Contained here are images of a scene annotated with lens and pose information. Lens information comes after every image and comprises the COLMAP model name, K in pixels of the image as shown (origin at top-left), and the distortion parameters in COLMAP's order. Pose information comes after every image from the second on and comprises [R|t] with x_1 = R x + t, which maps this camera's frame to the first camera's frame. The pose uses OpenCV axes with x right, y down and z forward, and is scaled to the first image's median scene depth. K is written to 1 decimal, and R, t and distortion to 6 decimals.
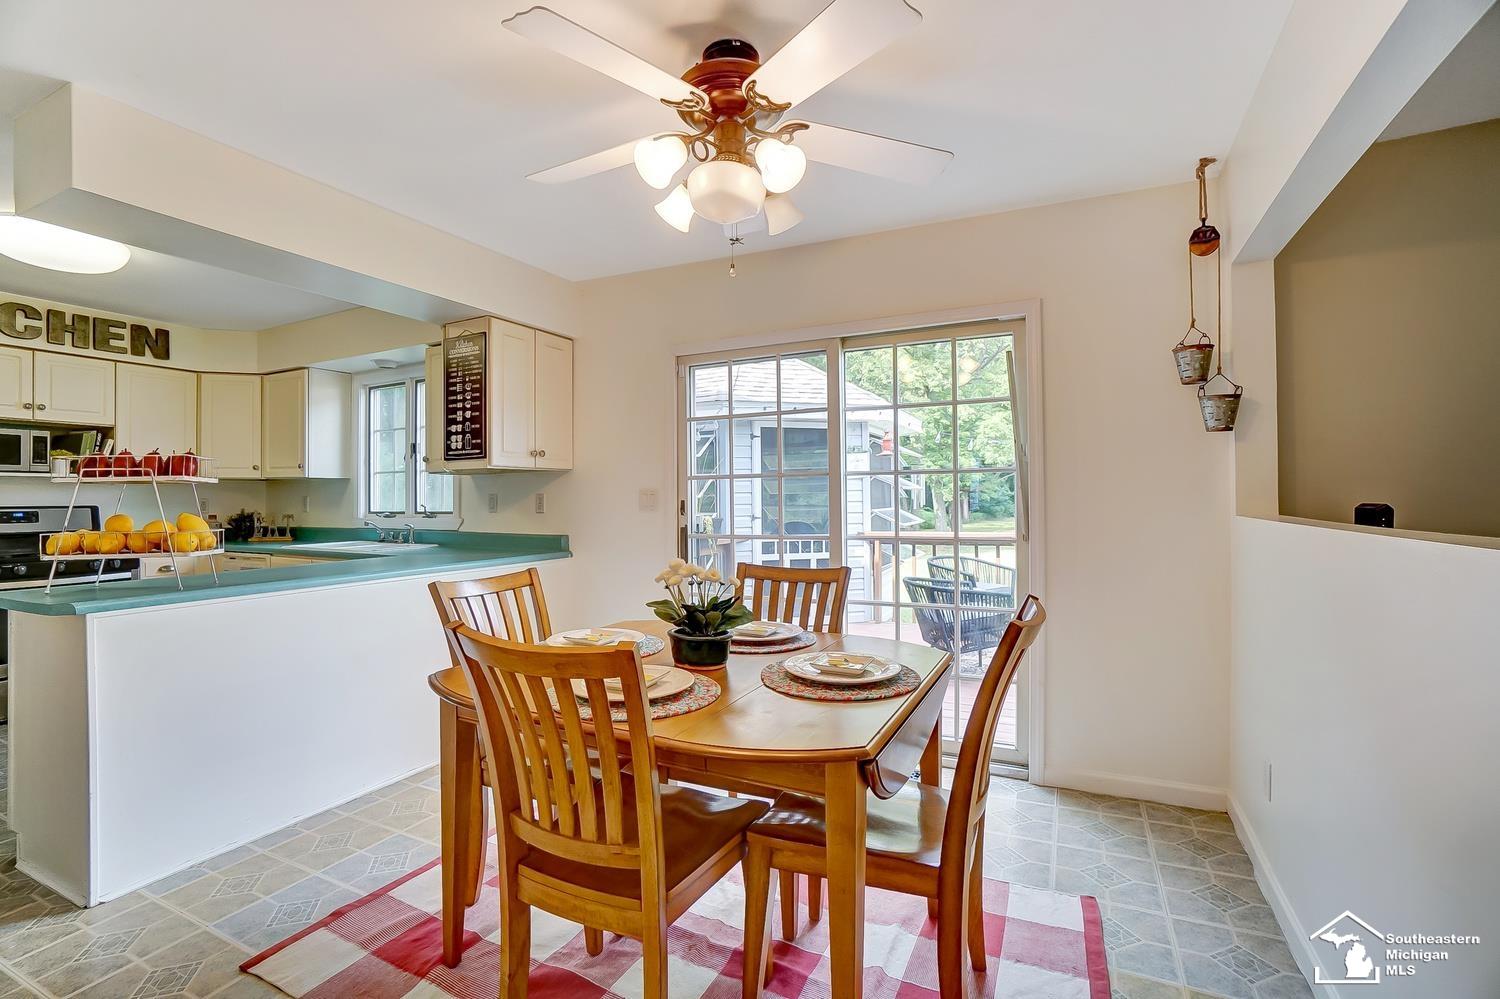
lens RADIAL K [[663.8, 0, 750.0], [0, 663.8, 499.5], [0, 0, 1]] dist [-0.003197, 0.000400]
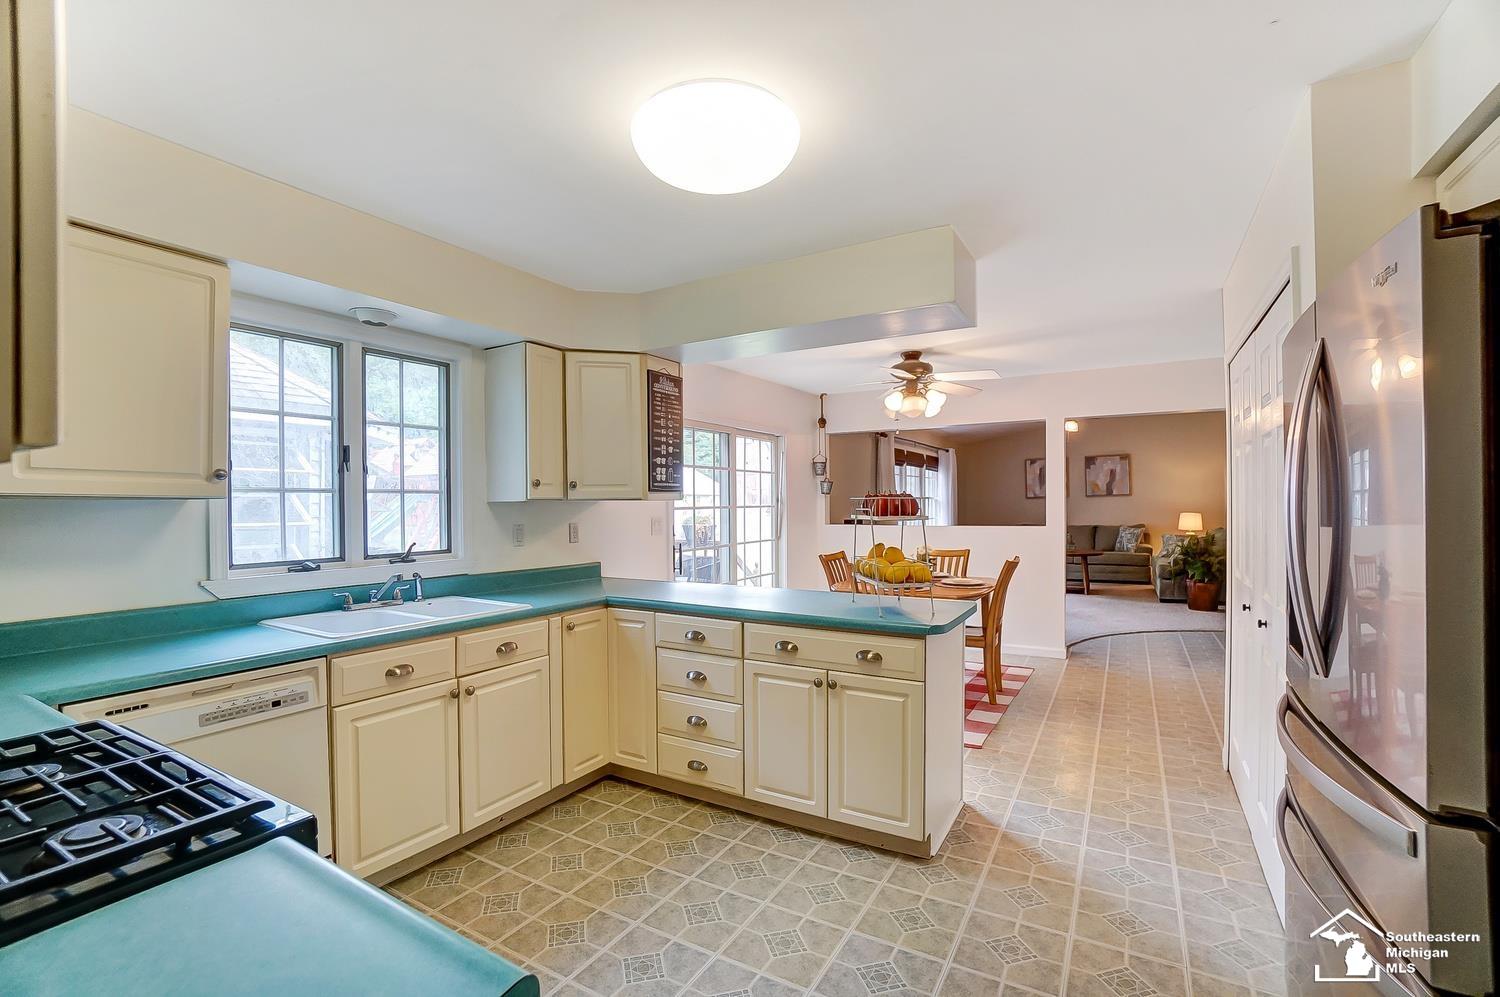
lens RADIAL K [[663.8, 0, 750.0], [0, 663.8, 498.5], [0, 0, 1]] dist [-0.003197, 0.000400]
pose [[0.068574, 0.016627, 0.997507, -1.232047], [0.006408, 0.999833, -0.017107, -0.025270], [-0.997625, 0.007565, 0.068456, 0.664645]]
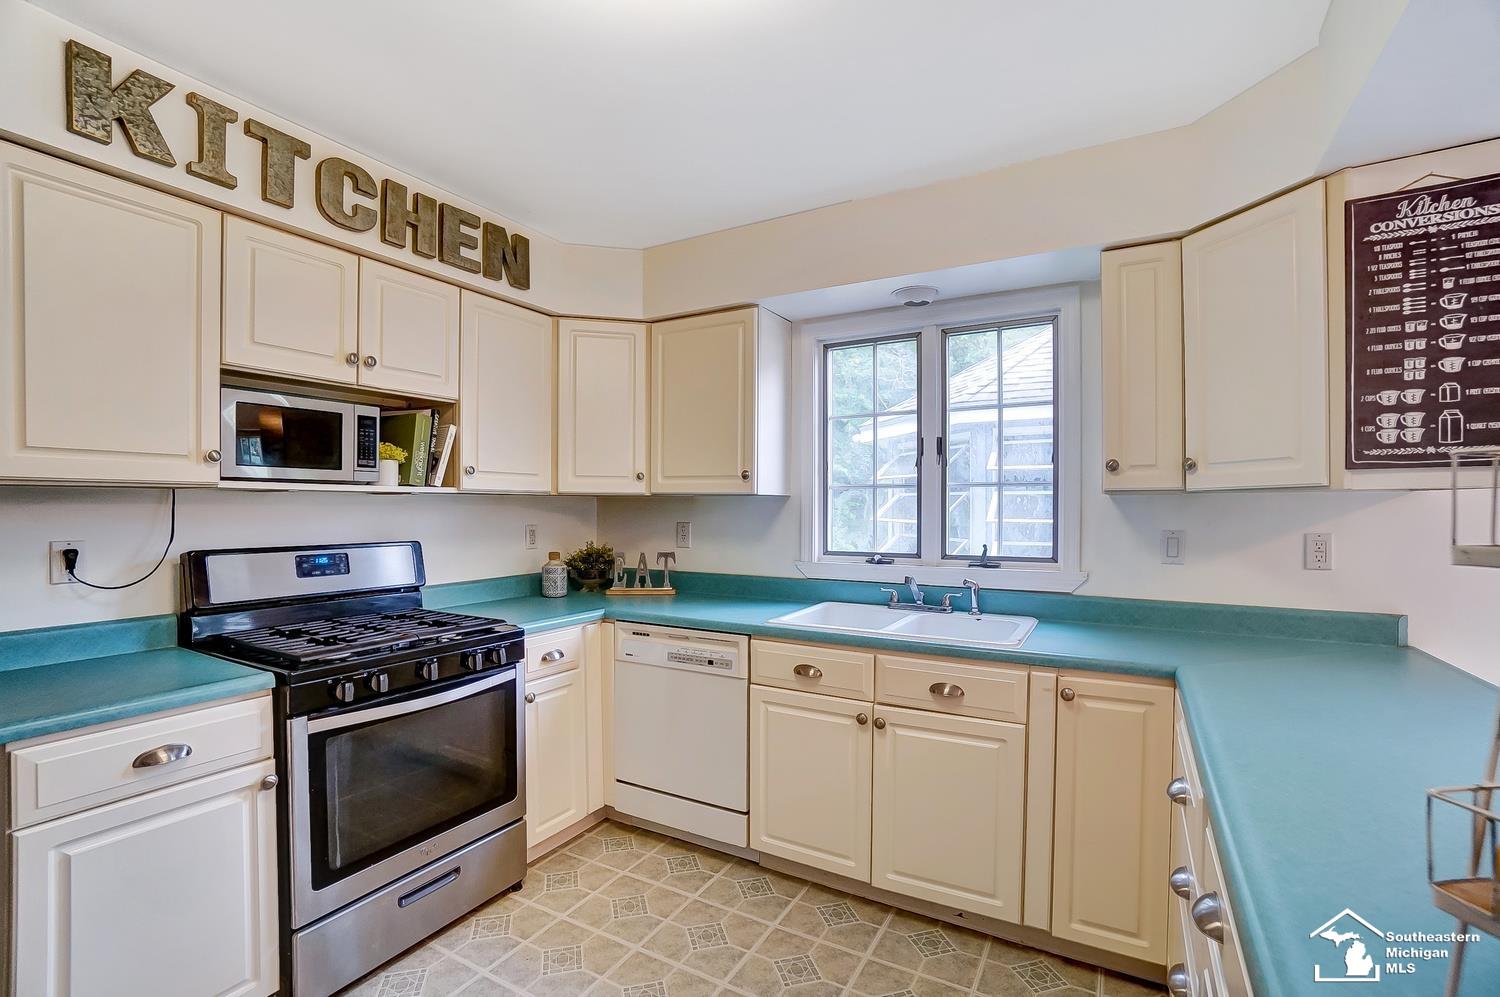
lens RADIAL K [[685.4, 0, 759.0], [0, 685.4, 514.7], [0, 0, 1]] dist [-0.004790, -0.000354]
pose [[0.999518, 0.010935, -0.029056, -0.722936], [-0.010650, 0.999894, 0.009960, -0.023670], [0.029161, -0.009646, 0.999528, 0.443276]]
